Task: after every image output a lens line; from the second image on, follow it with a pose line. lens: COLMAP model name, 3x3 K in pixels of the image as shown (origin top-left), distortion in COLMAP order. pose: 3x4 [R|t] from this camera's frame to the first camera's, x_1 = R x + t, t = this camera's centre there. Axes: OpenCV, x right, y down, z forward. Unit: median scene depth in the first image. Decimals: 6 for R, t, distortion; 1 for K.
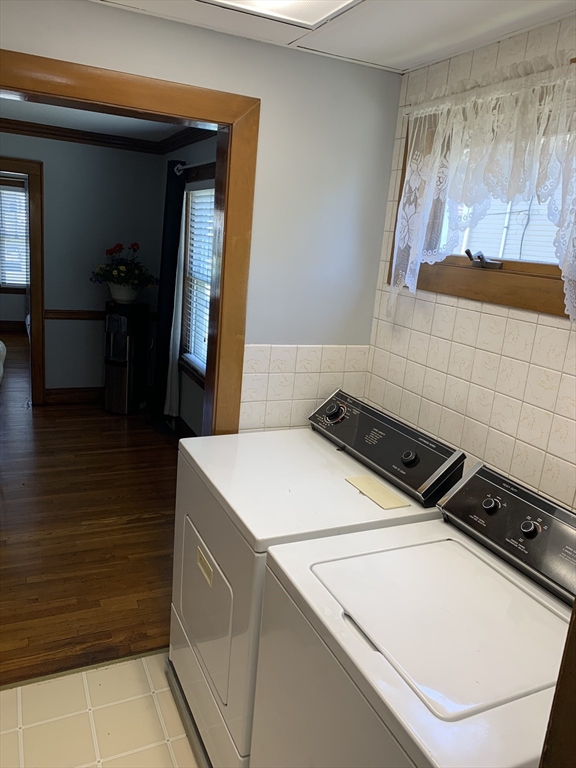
lens RADIAL K [[589.5, 0, 288.0], [0, 589.5, 384.0], [0, 0, 1]] dist [-0.003545, -0.000039]
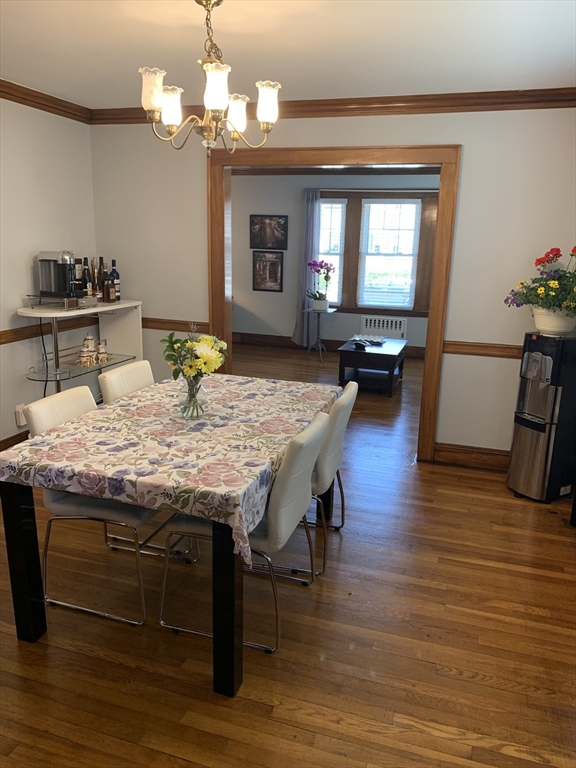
lens RADIAL K [[589.5, 0, 288.0], [0, 589.5, 384.0], [0, 0, 1]] dist [-0.003545, -0.000039]
pose [[0.734349, 0.093507, -0.672300, -0.046973], [-0.121052, 0.992629, 0.005835, -0.053541], [0.667891, 0.077098, 0.740255, 0.322342]]
